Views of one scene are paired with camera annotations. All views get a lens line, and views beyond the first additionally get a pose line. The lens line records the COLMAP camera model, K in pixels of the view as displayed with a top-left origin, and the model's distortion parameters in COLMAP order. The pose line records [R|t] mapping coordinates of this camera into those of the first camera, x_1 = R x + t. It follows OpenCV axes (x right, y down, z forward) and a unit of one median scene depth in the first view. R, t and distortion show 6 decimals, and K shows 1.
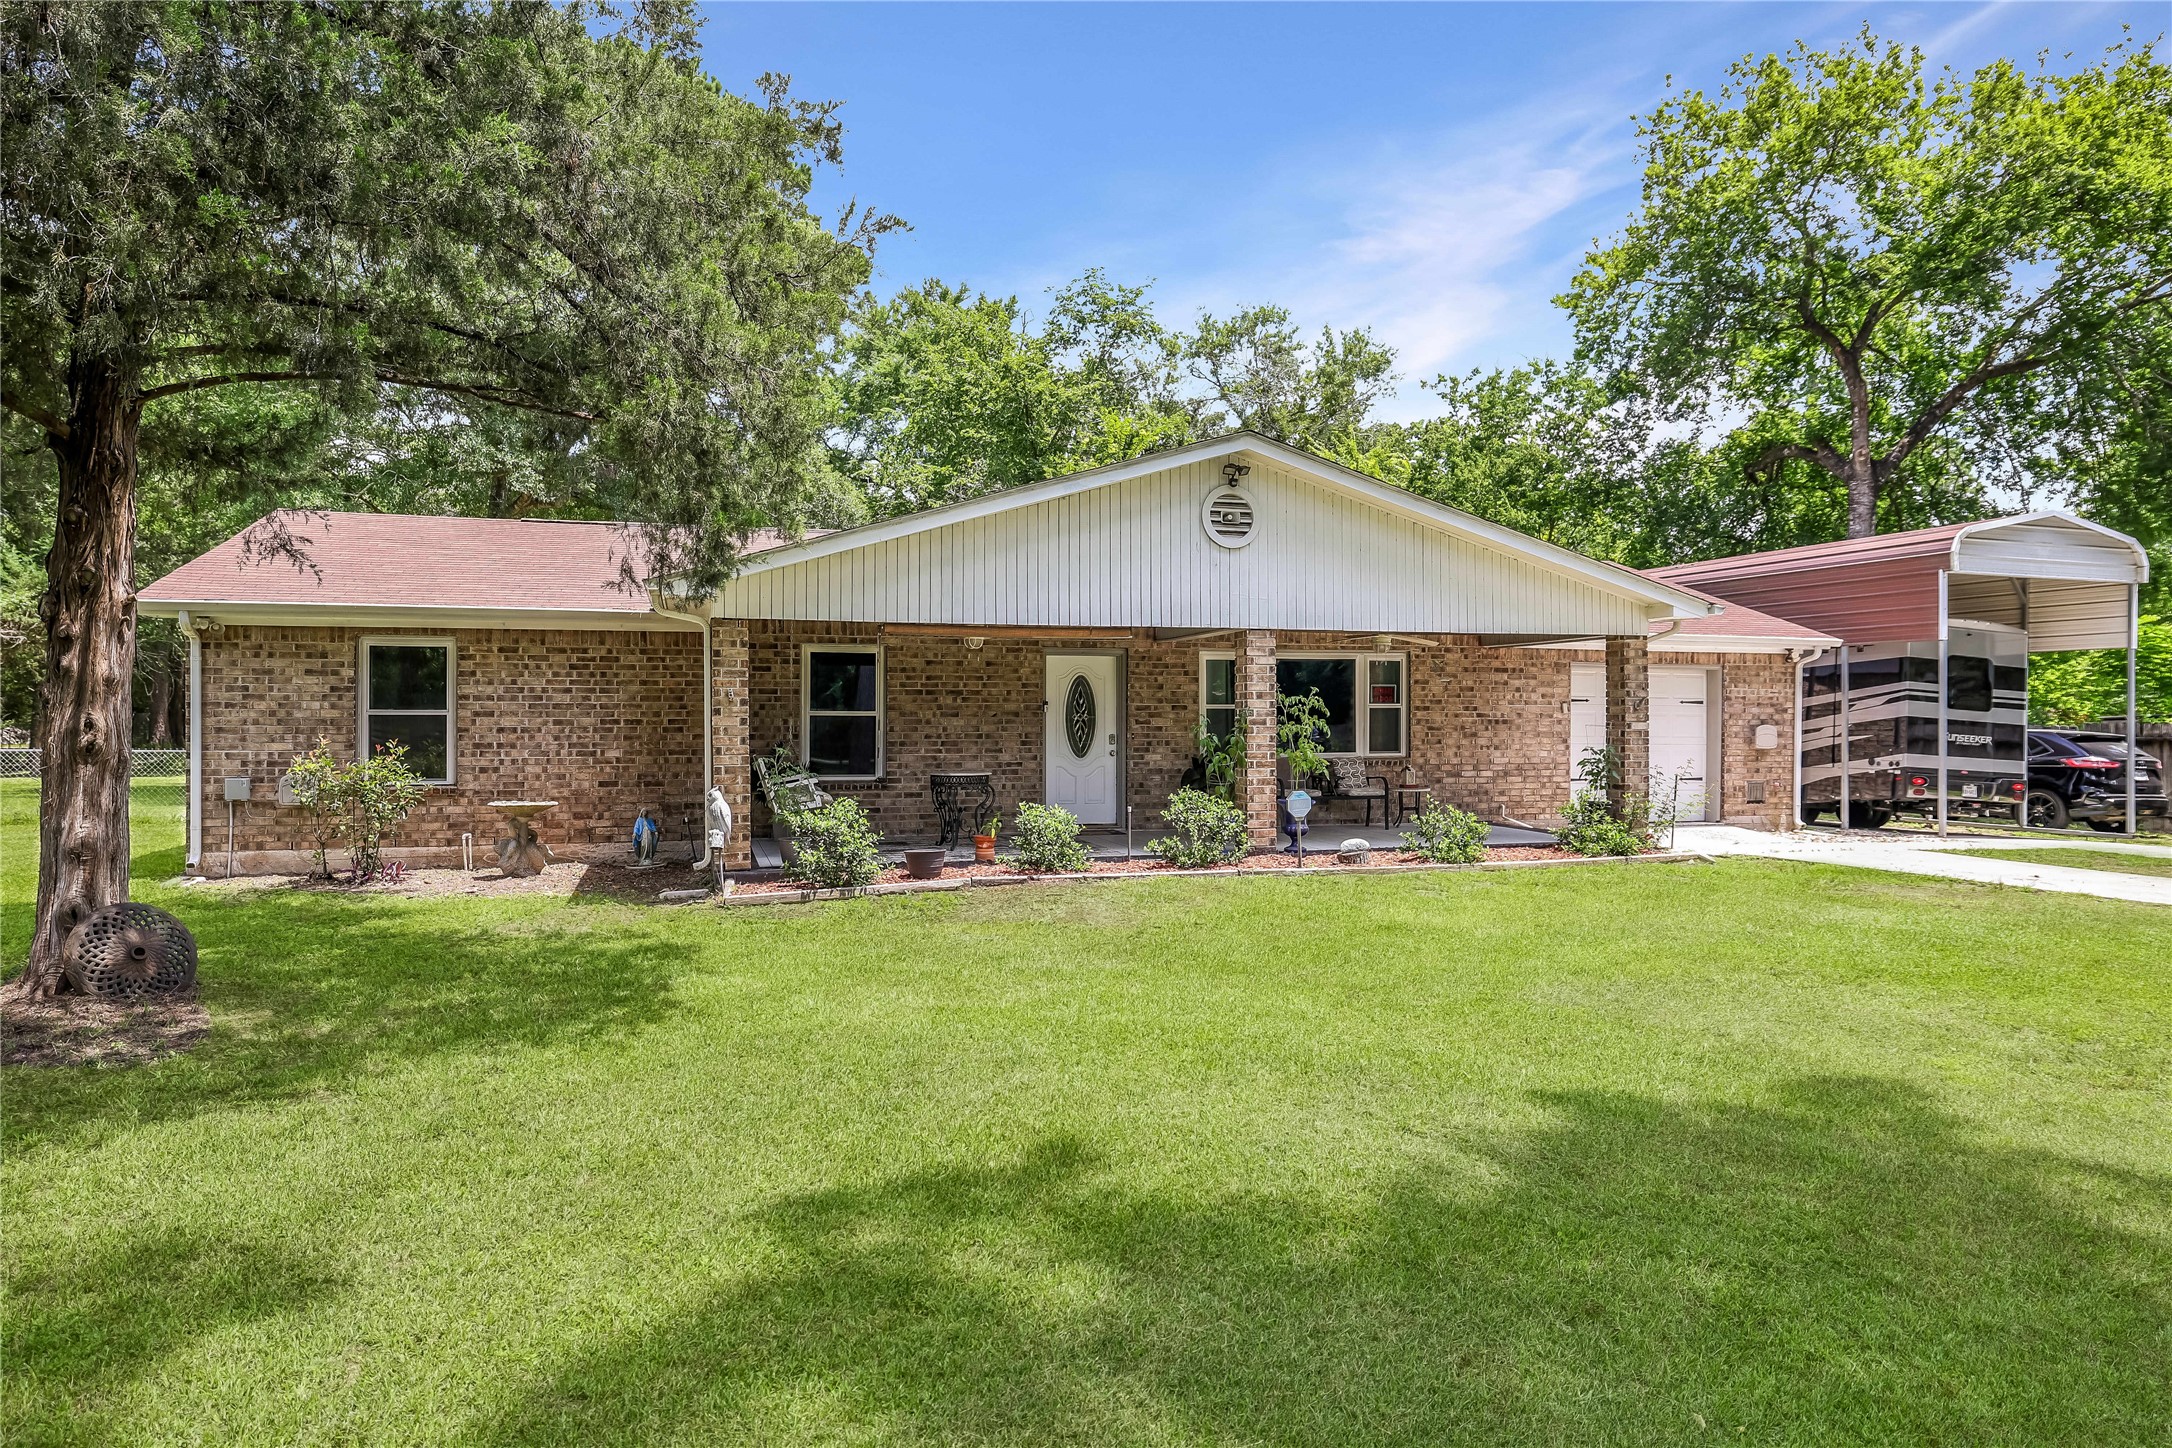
lens RADIAL K [[1331.2, 0, 1086.0], [0, 1331.2, 724.0], [0, 0, 1]] dist [-0.005022, 0.000614]
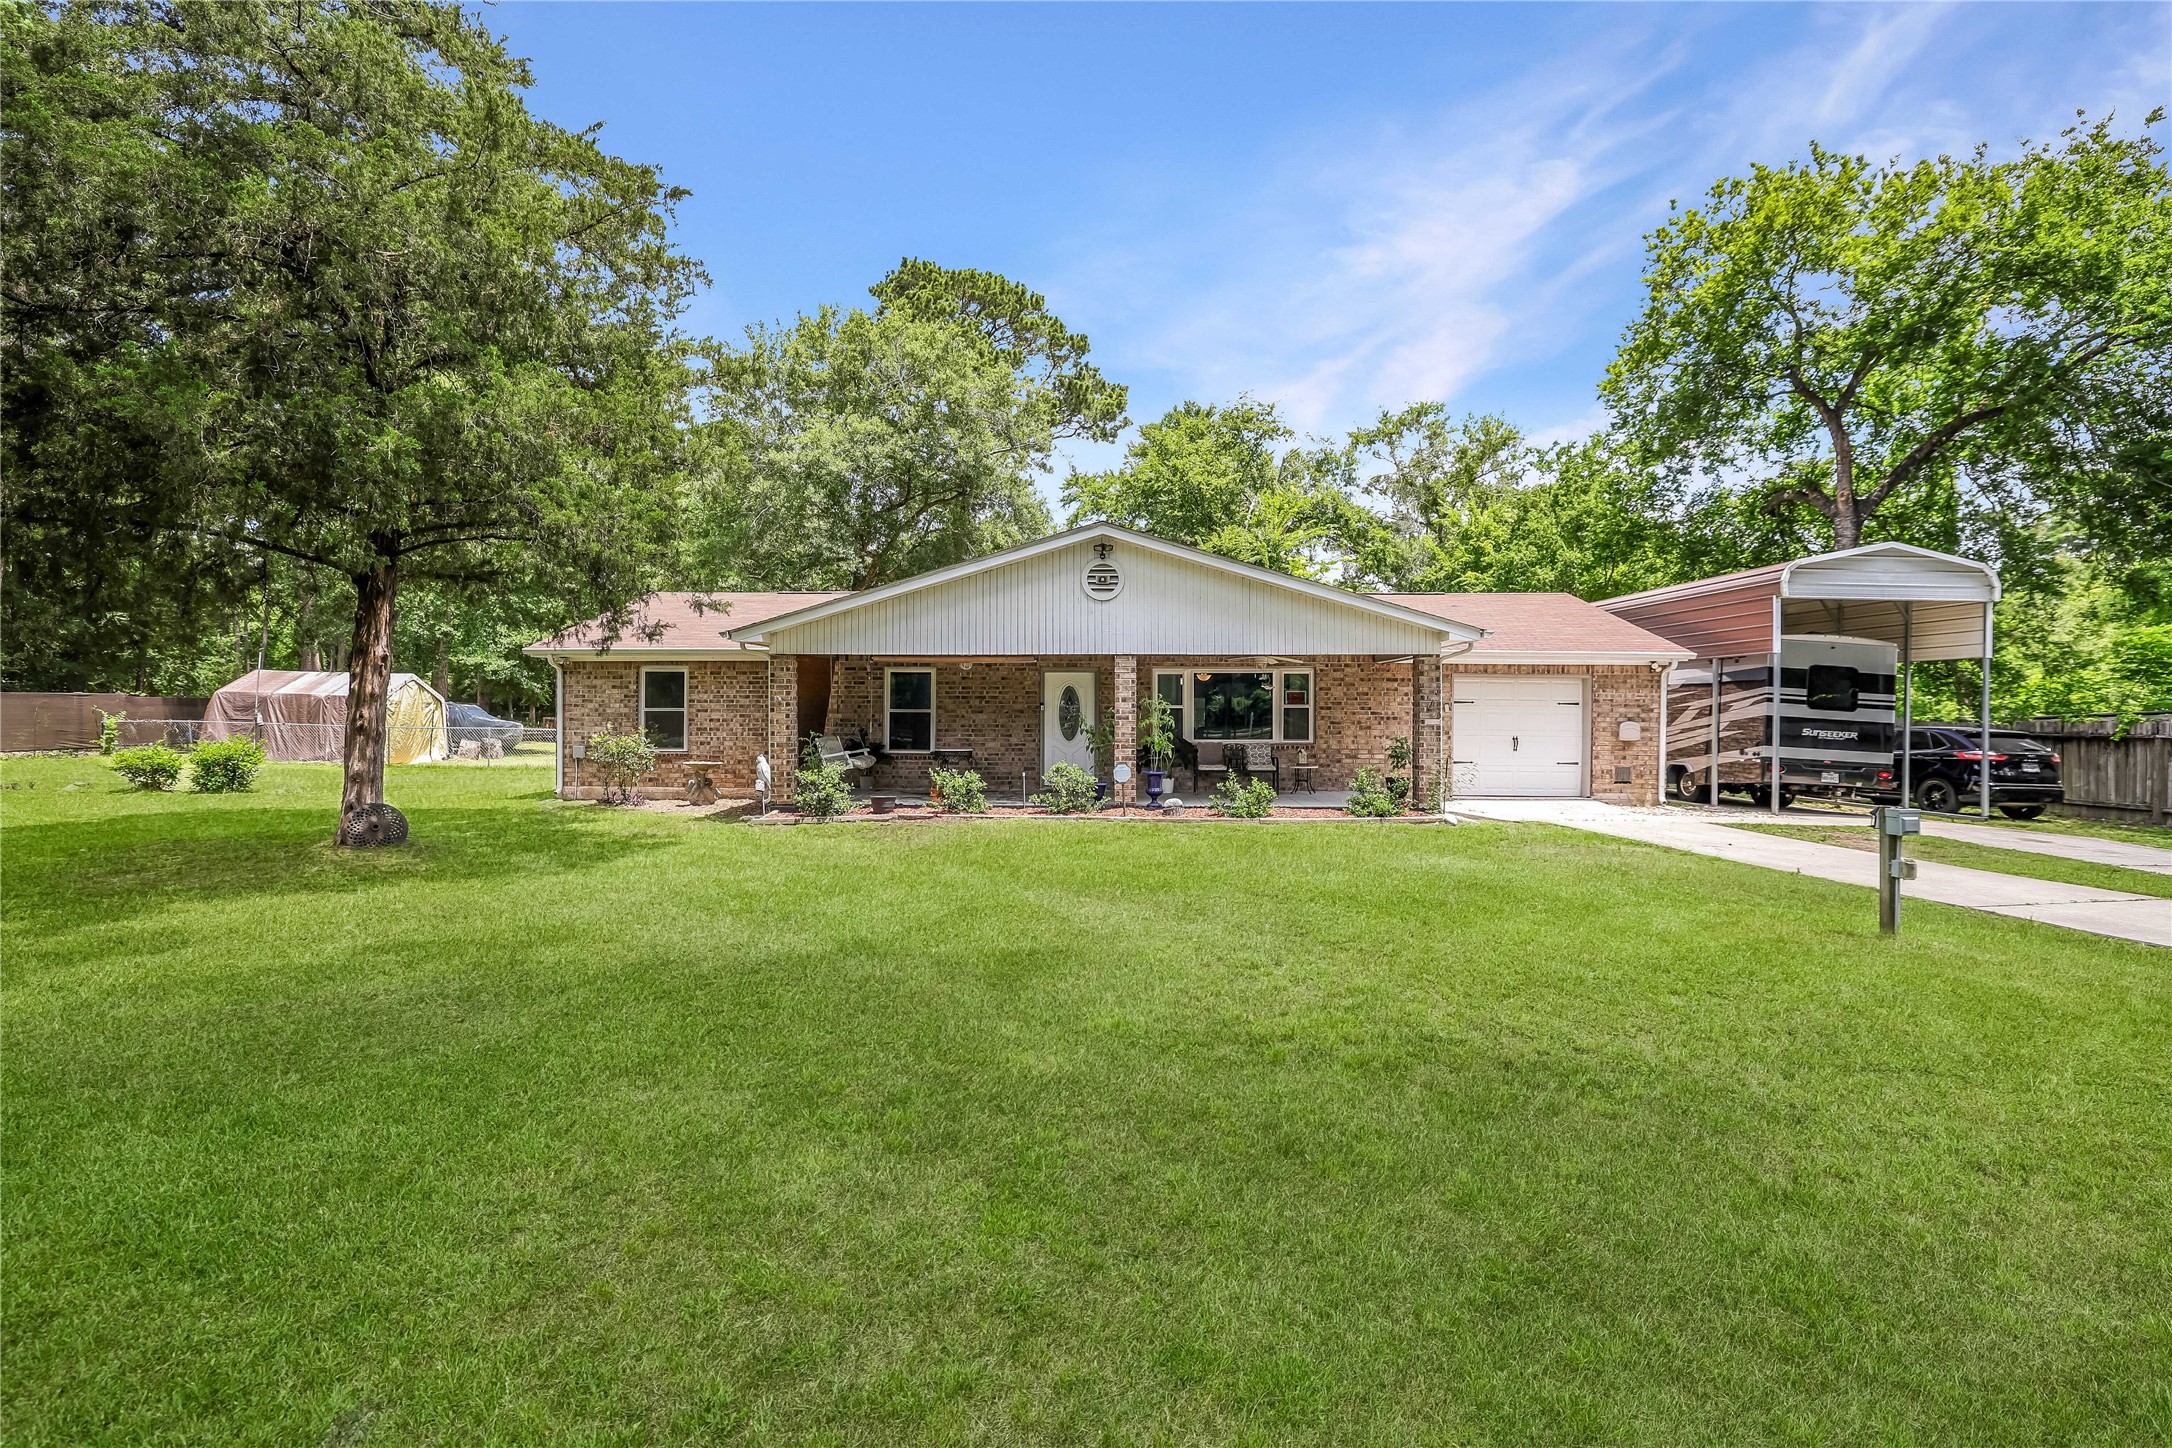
lens RADIAL K [[963.4, 0, 1072.7], [0, 963.4, 726.3], [0, 0, 1]] dist [-0.046852, 0.016003]
pose [[0.952442, 0.007838, -0.304619, 0.356614], [-0.004951, 0.999935, 0.010247, -0.002093], [0.304680, -0.008252, 0.952419, -0.027777]]
